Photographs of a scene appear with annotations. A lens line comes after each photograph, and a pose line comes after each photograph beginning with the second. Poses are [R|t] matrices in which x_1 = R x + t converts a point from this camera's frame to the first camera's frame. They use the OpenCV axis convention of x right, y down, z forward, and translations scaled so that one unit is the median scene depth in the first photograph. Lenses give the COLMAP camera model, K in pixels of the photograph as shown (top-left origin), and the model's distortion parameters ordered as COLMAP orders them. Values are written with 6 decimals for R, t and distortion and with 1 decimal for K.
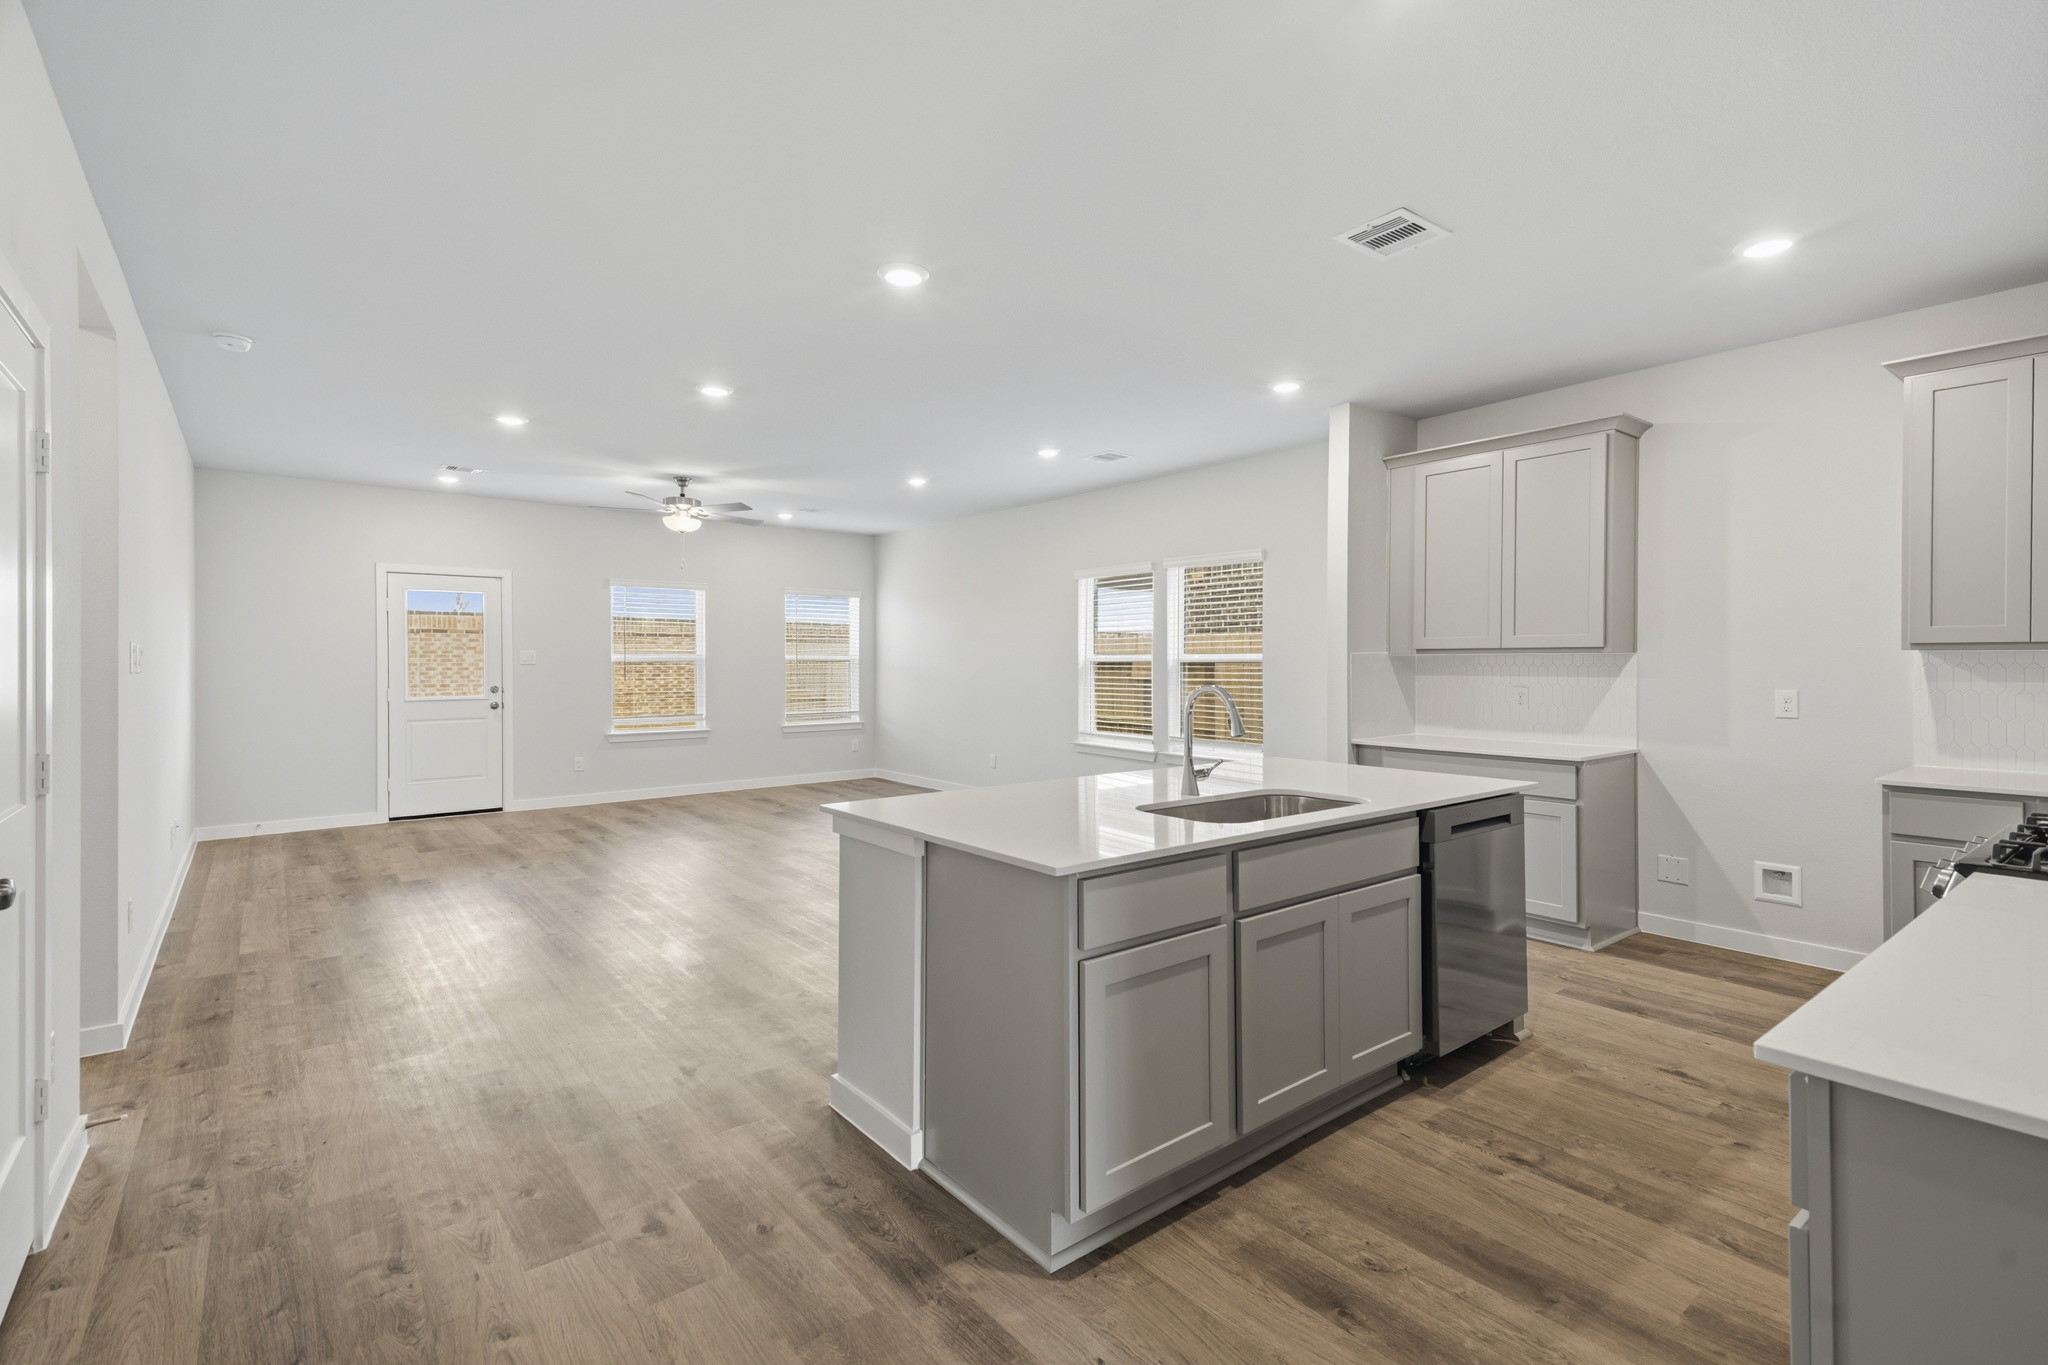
lens RADIAL K [[933.8, 0, 1033.8], [0, 933.8, 665.6], [0, 0, 1]] dist [0.033903, -0.000156]
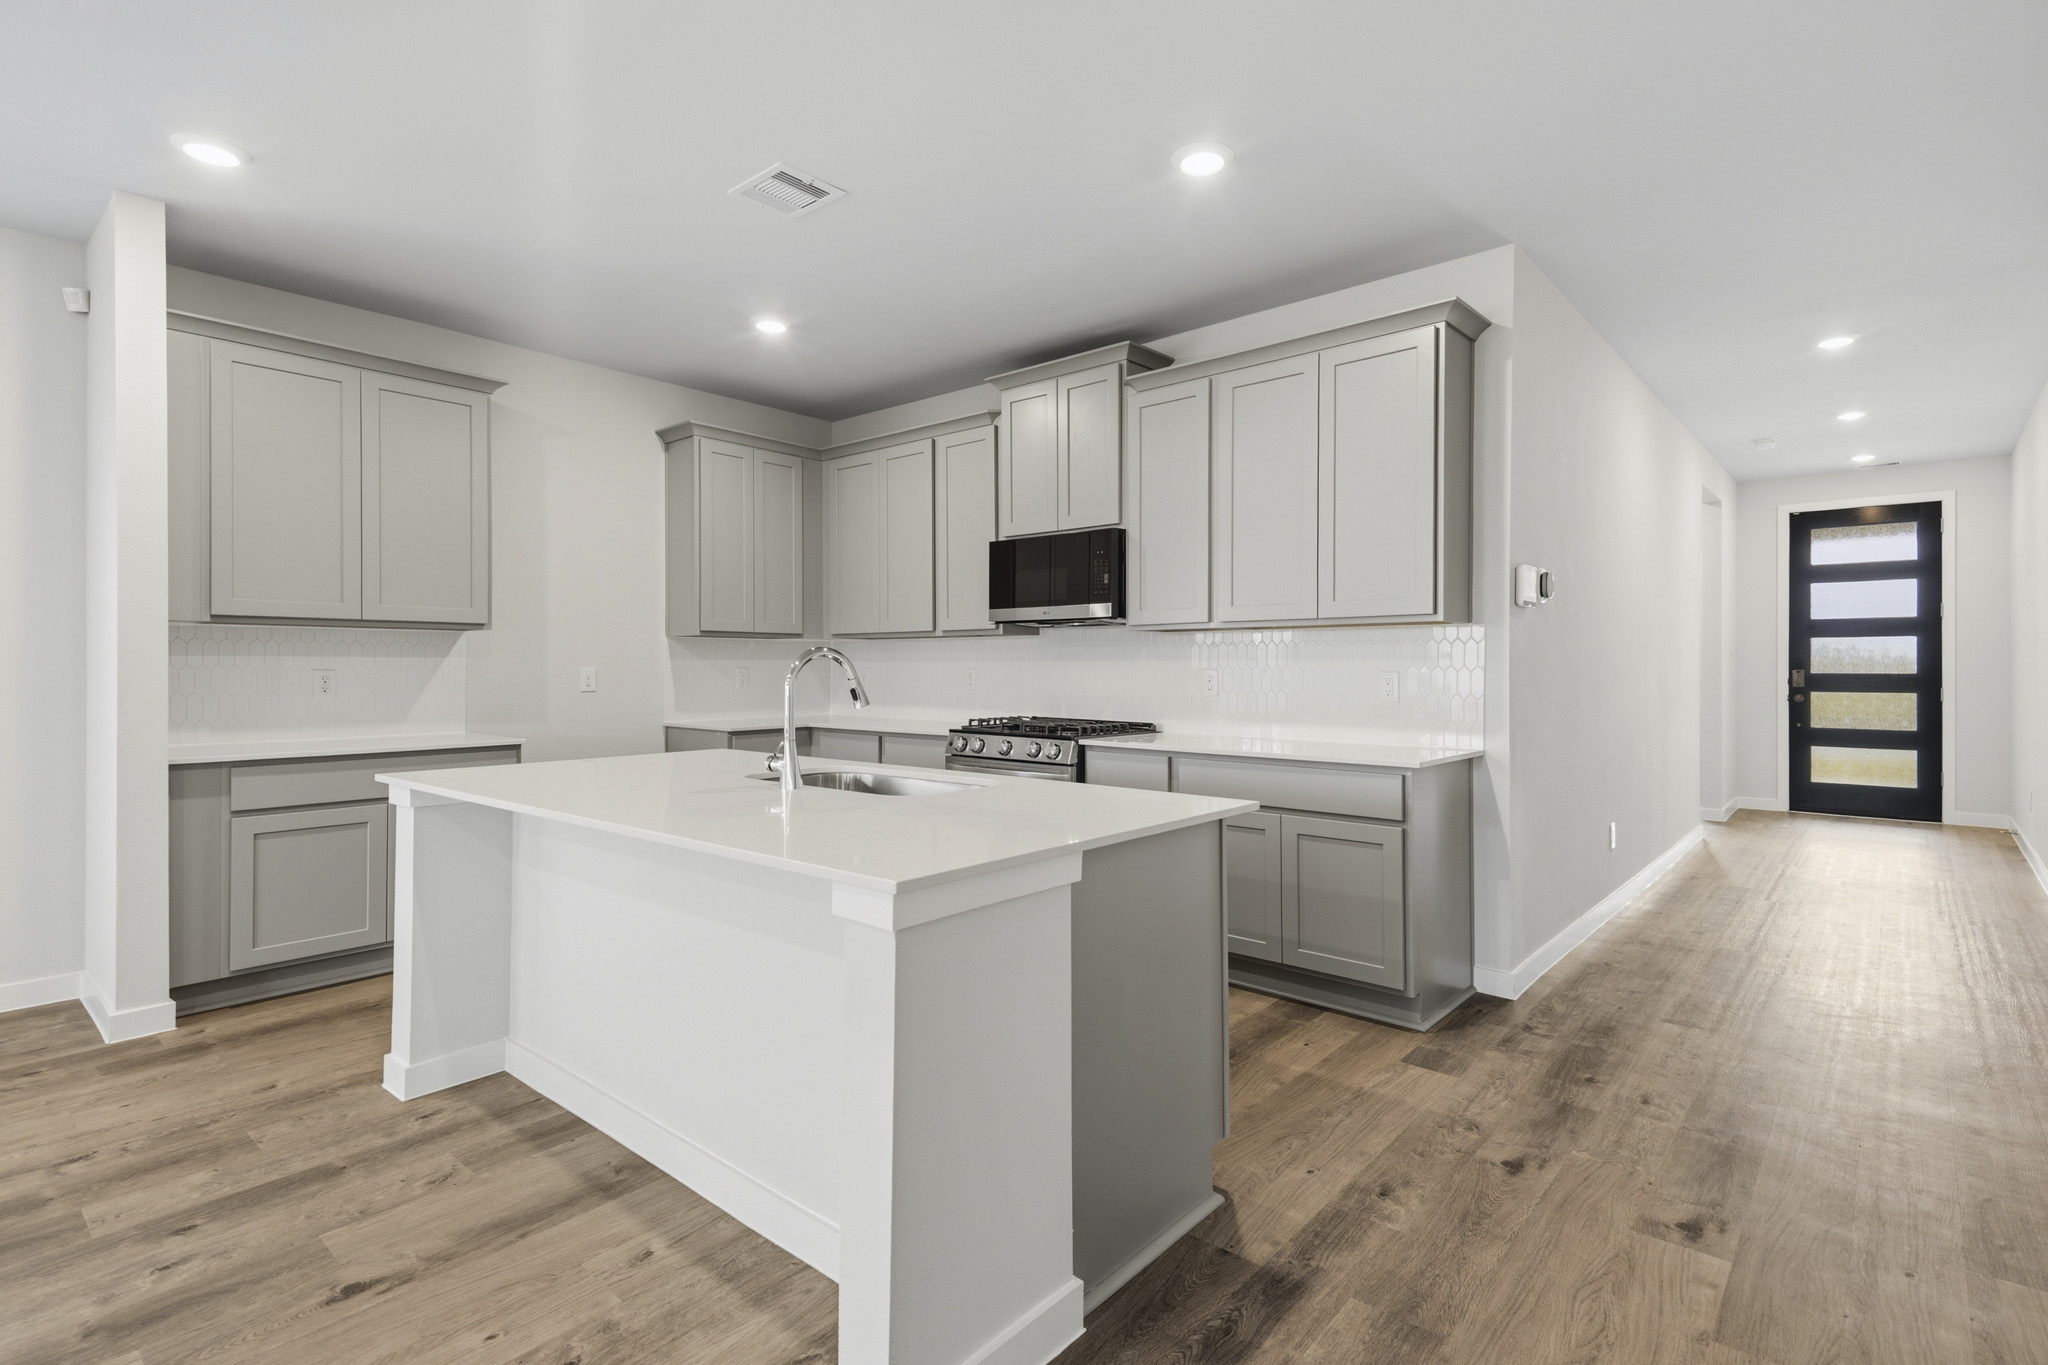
lens RADIAL K [[991.2, 0, 1029.6], [0, 991.2, 665.6], [0, 0, 1]] dist [0.059605, -0.024716]
pose [[-0.182287, 0.000824, 0.983245, -0.499977], [0.005481, 0.999985, 0.000178, 0.025169], [-0.983230, 0.005421, -0.182289, 0.682944]]
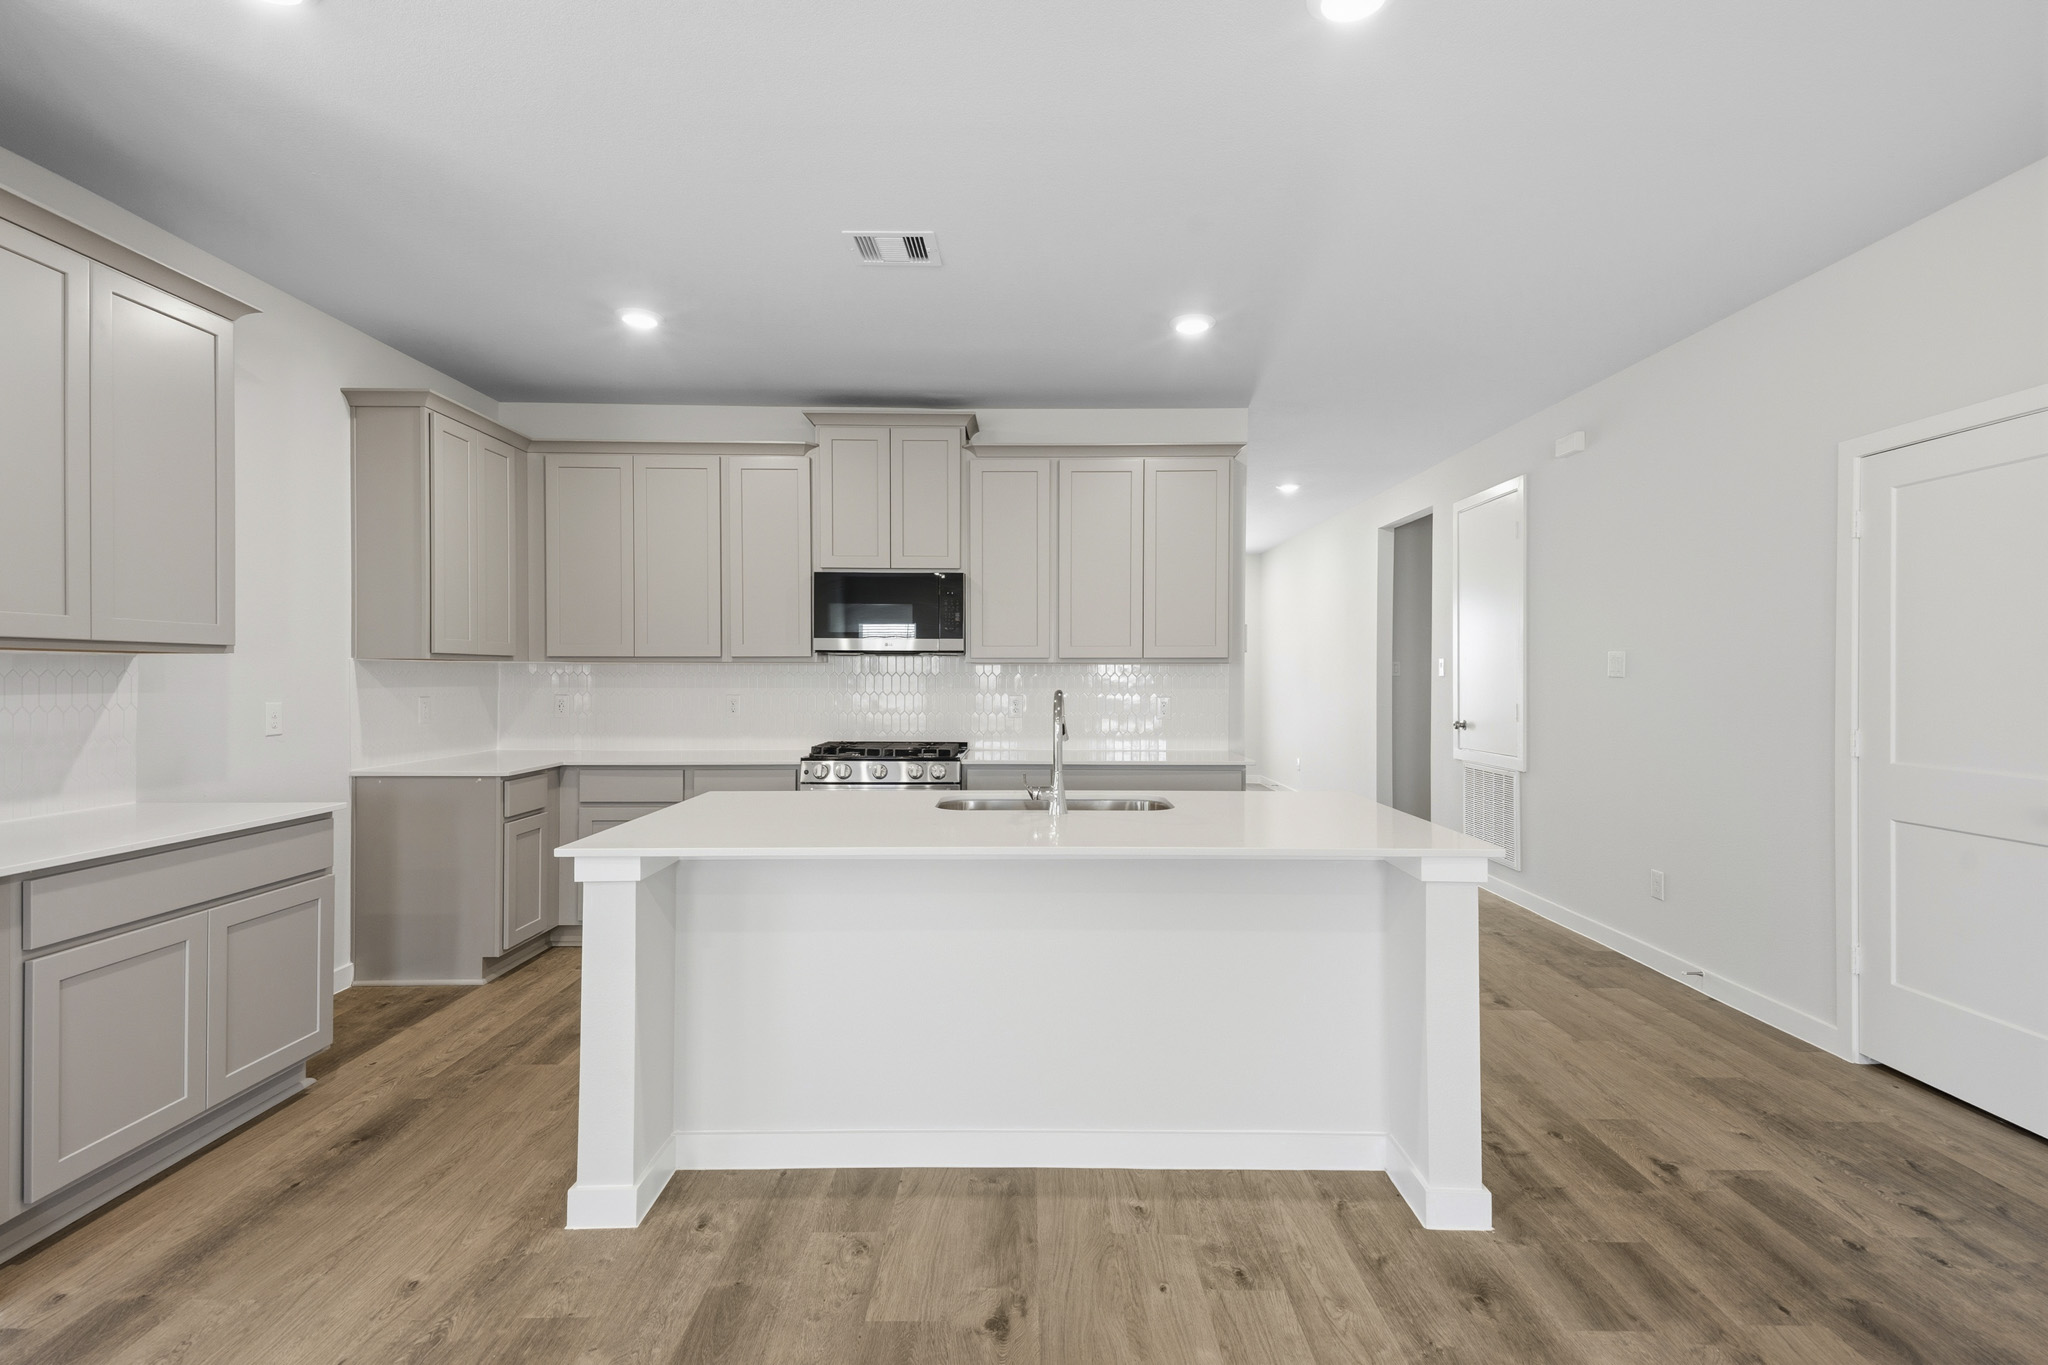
lens RADIAL K [[976.4, 0, 1031.9], [0, 976.4, 682.7], [0, 0, 1]] dist [0.074467, -0.034205]
pose [[-0.784025, -0.006055, 0.620700, -0.288727], [0.002868, 0.999906, 0.013377, -0.002112], [-0.620723, 0.012268, -0.783934, 1.262820]]
